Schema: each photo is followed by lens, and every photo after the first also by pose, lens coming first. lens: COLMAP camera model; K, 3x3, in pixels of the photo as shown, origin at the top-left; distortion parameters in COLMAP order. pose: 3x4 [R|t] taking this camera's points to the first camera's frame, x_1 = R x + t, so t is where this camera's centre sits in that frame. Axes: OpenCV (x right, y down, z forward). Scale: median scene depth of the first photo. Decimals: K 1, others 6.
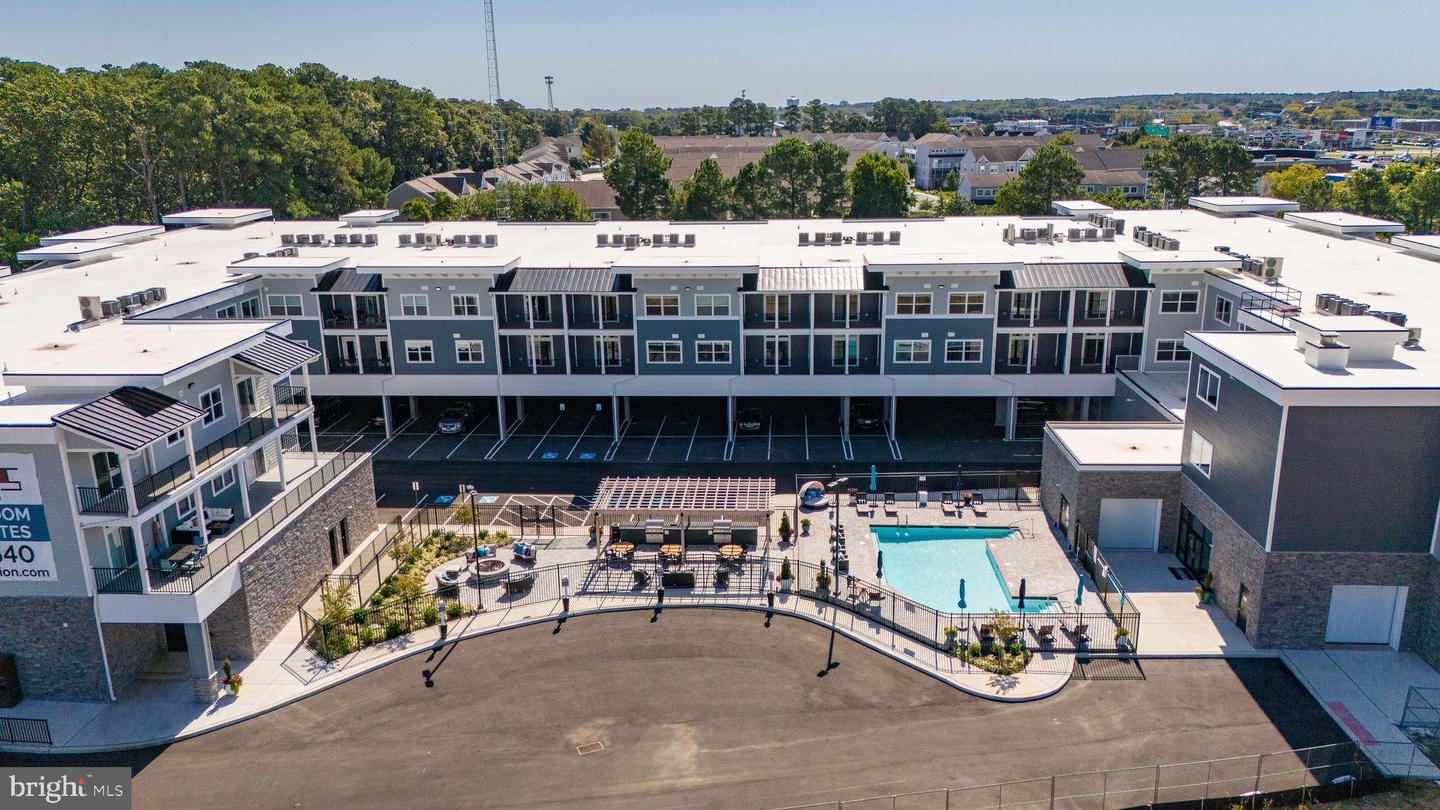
lens RADIAL K [[1053.9, 0, 720.0], [0, 1053.9, 405.0], [0, 0, 1]] dist [0.092675, -0.097381]
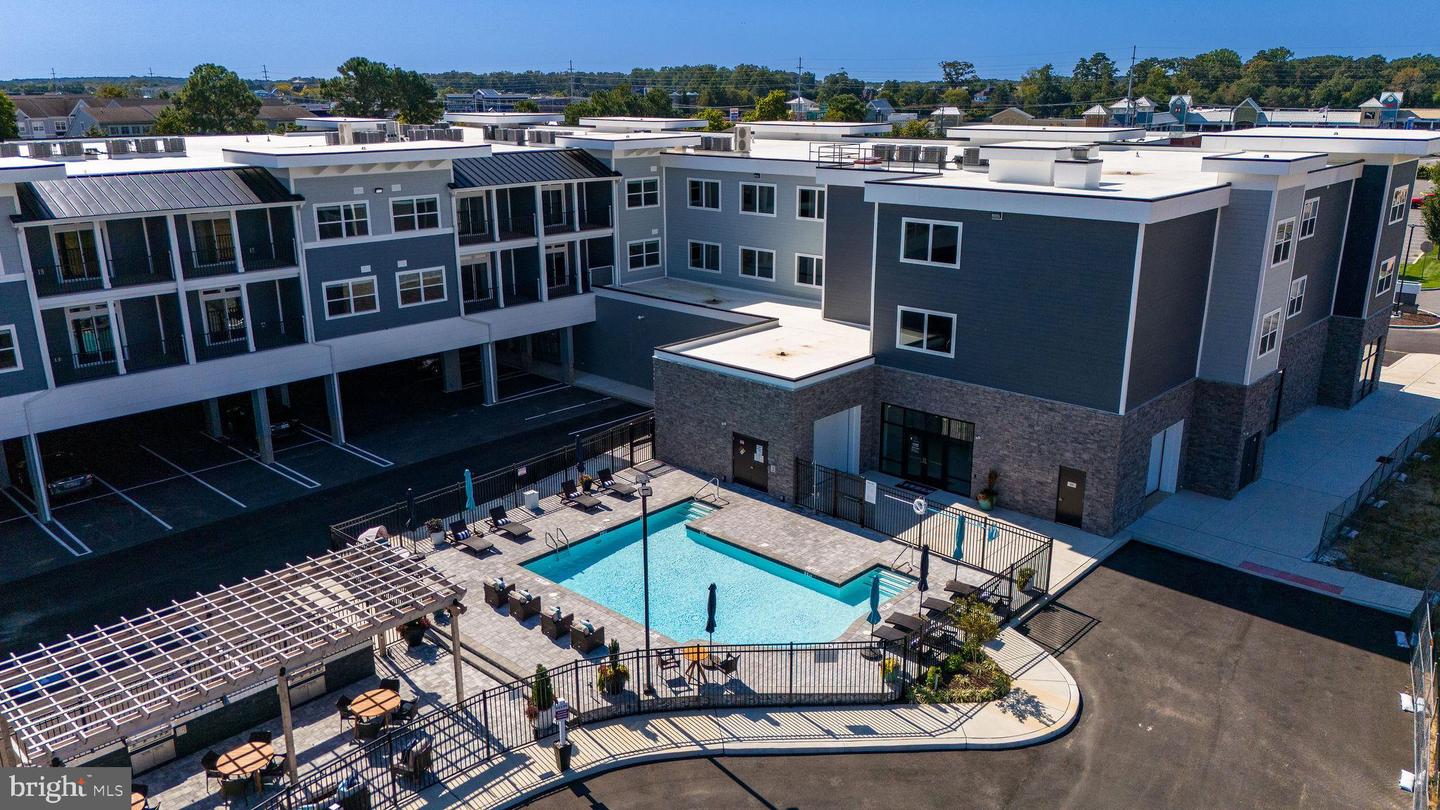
lens RADIAL K [[1053.9, 0, 720.0], [0, 1053.9, 405.0], [0, 0, 1]] dist [0.092675, -0.097381]
pose [[0.639600, -0.209447, 0.739624, -0.219579], [0.203893, 0.973926, 0.099478, -0.008624], [-0.741174, 0.087178, 0.665628, 0.562998]]
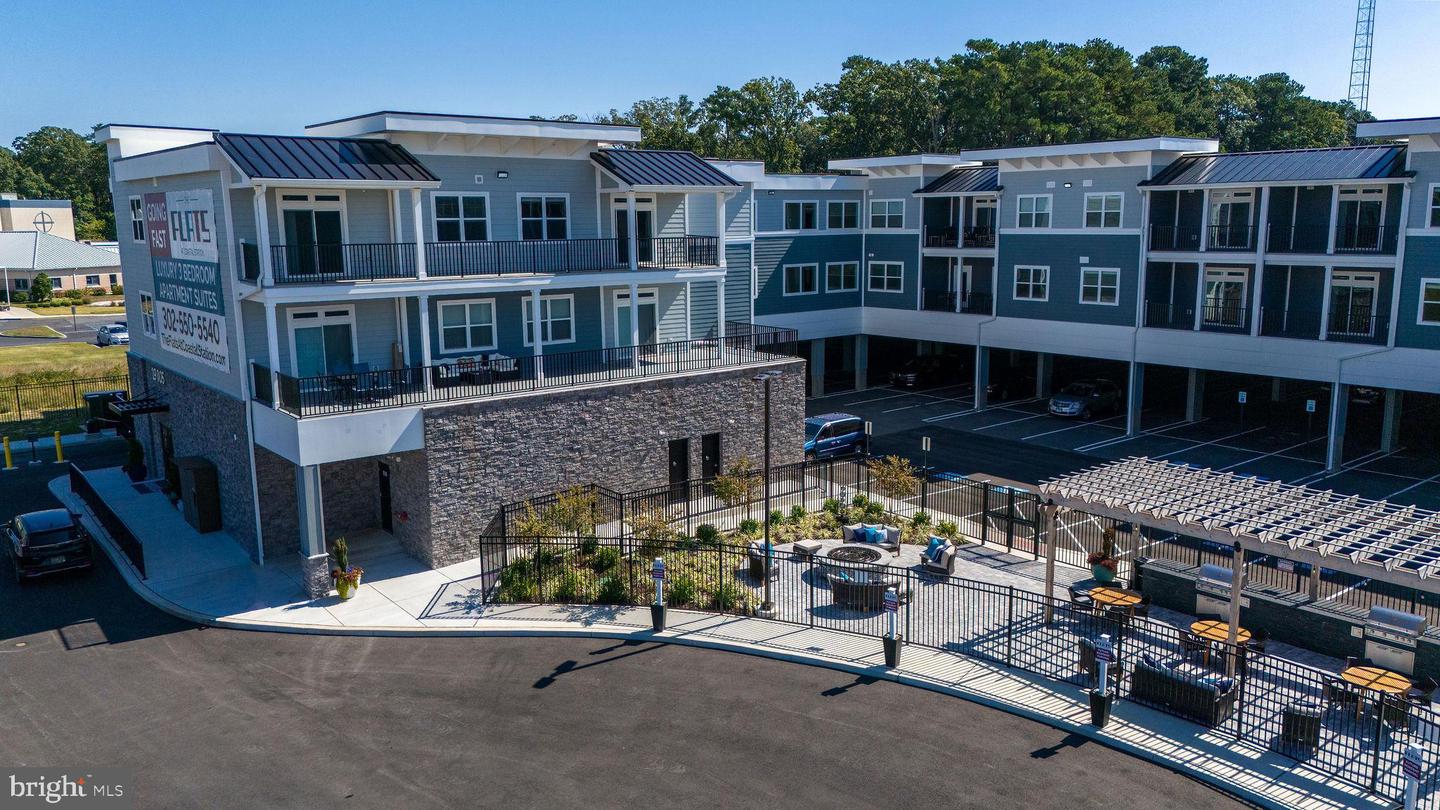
lens RADIAL K [[1078.8, 0, 720.0], [0, 1078.8, 405.0], [0, 0, 1]] dist [0.088491, -0.099493]
pose [[0.676582, 0.138287, -0.723266, 0.125230], [-0.201561, 0.979475, -0.001277, 0.090472], [0.708245, 0.146646, 0.690568, 0.556479]]
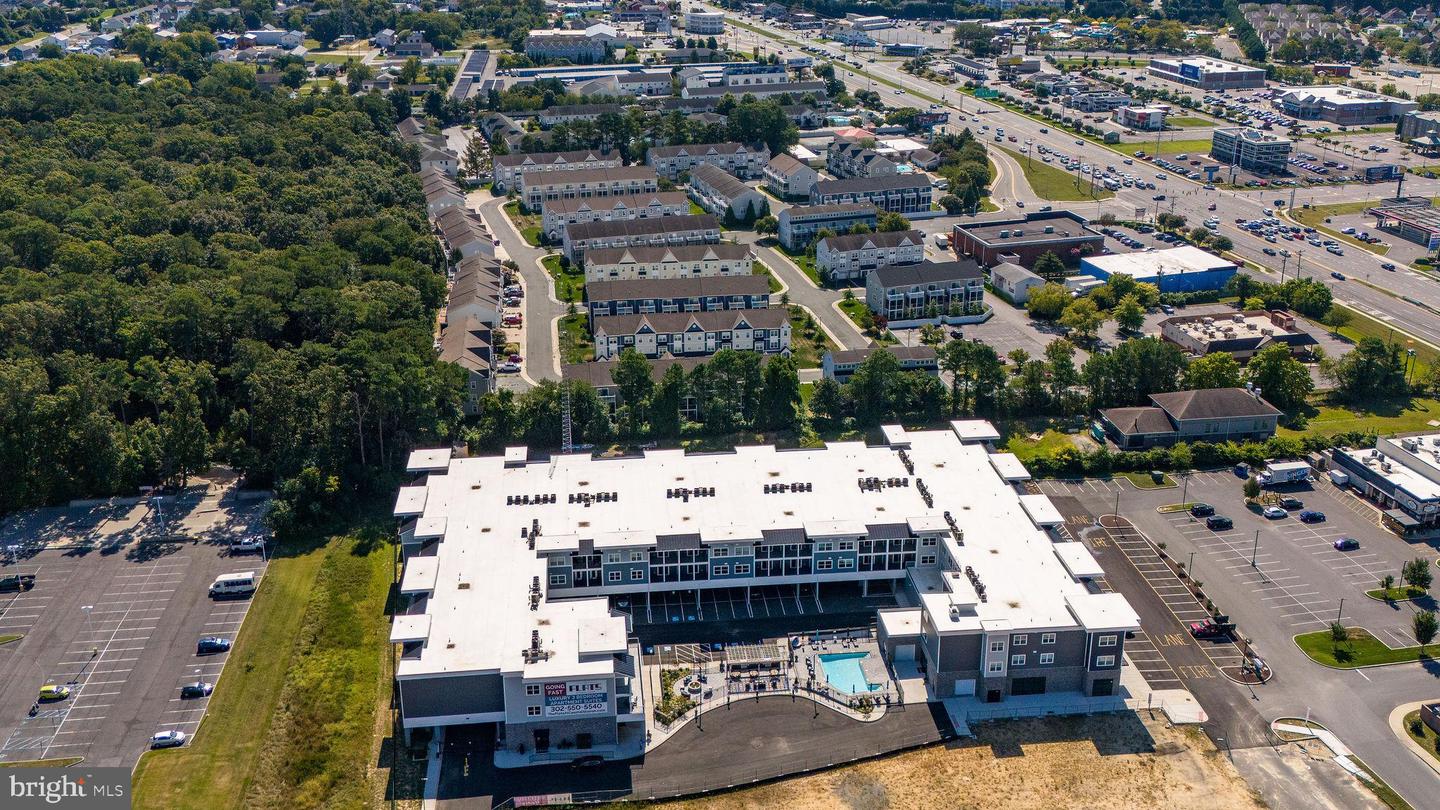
lens RADIAL K [[1308.1, 0, 726.4], [0, 1308.1, 351.3], [0, 0, 1]] dist [0.116408, -0.223135]
pose [[0.985052, -0.041407, 0.167204, -0.696015], [0.029948, 0.997063, 0.070484, -1.011991], [-0.169631, -0.064423, 0.983400, -2.506578]]
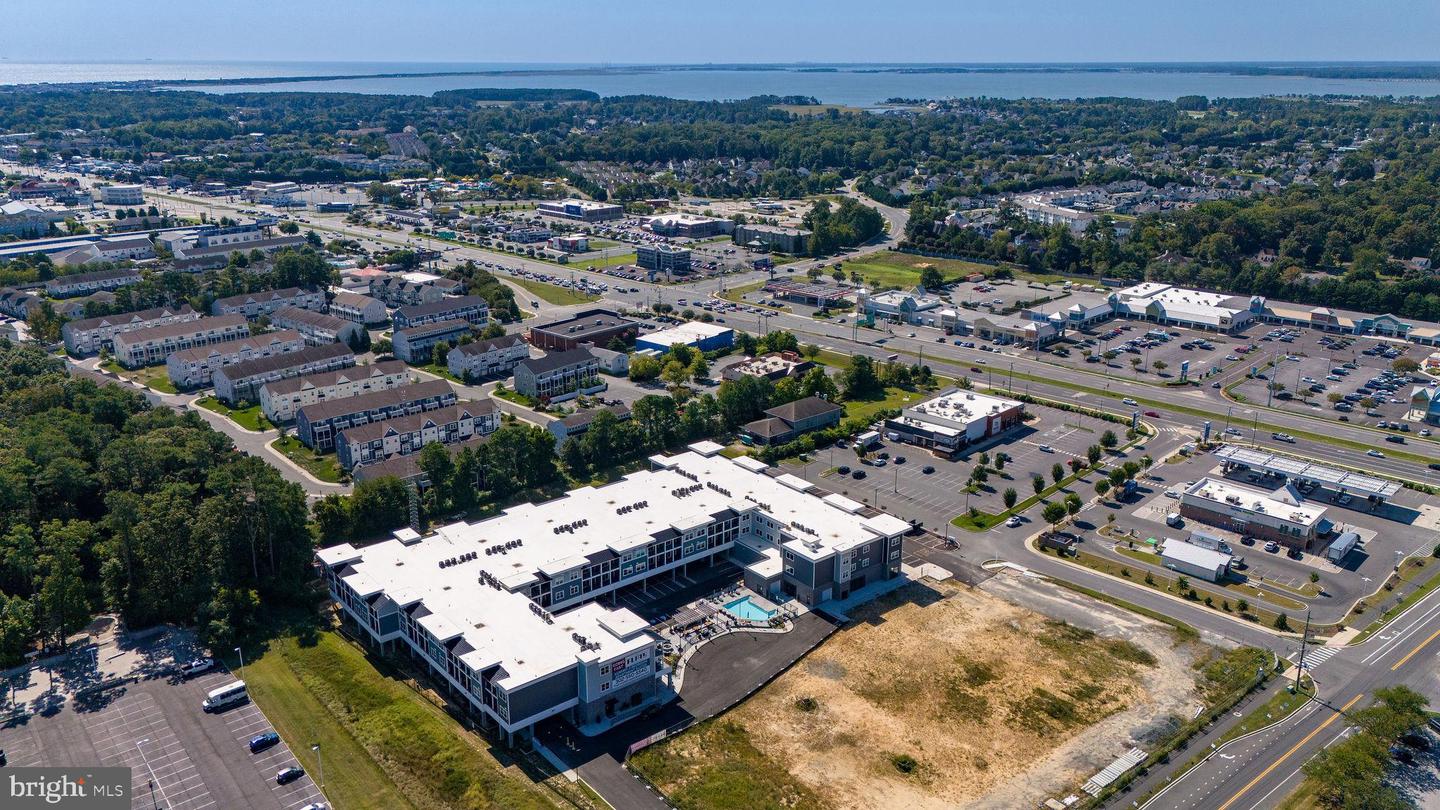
lens RADIAL K [[1053.9, 0, 720.0], [0, 1053.9, 405.0], [0, 0, 1]] dist [0.092675, -0.097381]
pose [[0.731605, -0.187548, 0.655423, -2.507388], [0.171945, 0.981095, 0.088808, -1.057004], [-0.659688, 0.047724, 0.750023, -2.160402]]
